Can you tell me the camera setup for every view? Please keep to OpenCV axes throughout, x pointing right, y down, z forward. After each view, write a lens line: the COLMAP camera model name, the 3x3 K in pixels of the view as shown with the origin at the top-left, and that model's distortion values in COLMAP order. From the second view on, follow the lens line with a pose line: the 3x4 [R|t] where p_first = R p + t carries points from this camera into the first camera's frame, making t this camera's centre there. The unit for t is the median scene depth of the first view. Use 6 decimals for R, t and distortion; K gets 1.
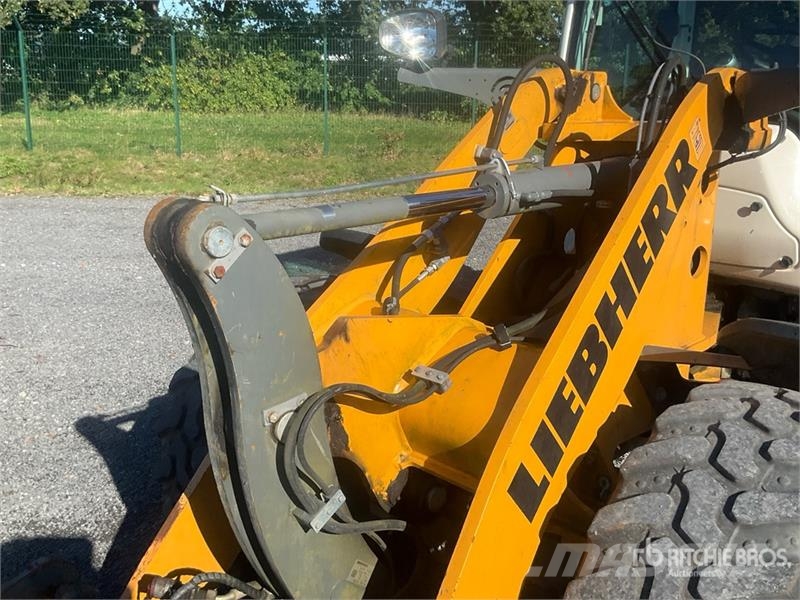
lens RADIAL K [[837.1, 0, 400.0], [0, 837.1, 300.0], [0, 0, 1]] dist [0.138611, -0.349494]
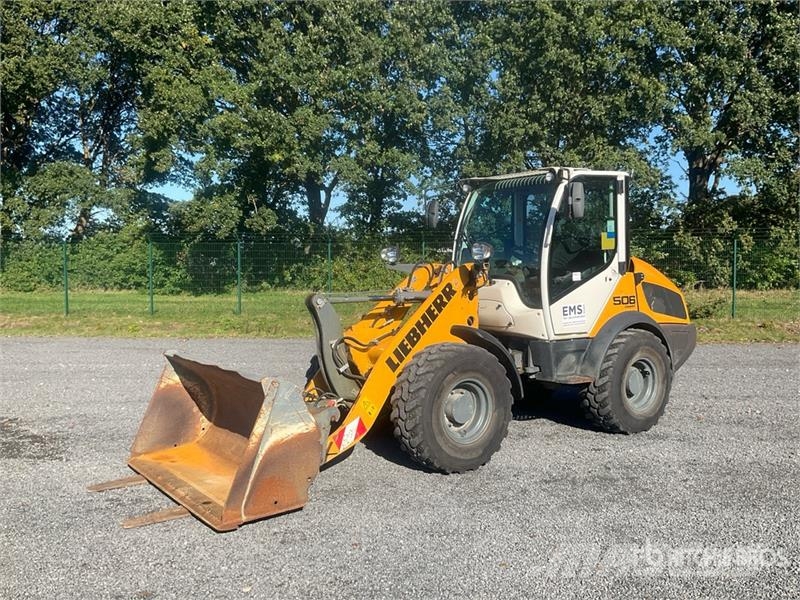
lens RADIAL K [[732.6, 0, 400.0], [0, 732.6, 300.0], [0, 0, 1]] dist [0.057160, -0.013725]
pose [[0.986171, -0.012299, -0.165275, 0.580744], [-0.022500, 0.978074, -0.207039, 0.488336], [0.164197, 0.207895, 0.964271, -1.856218]]
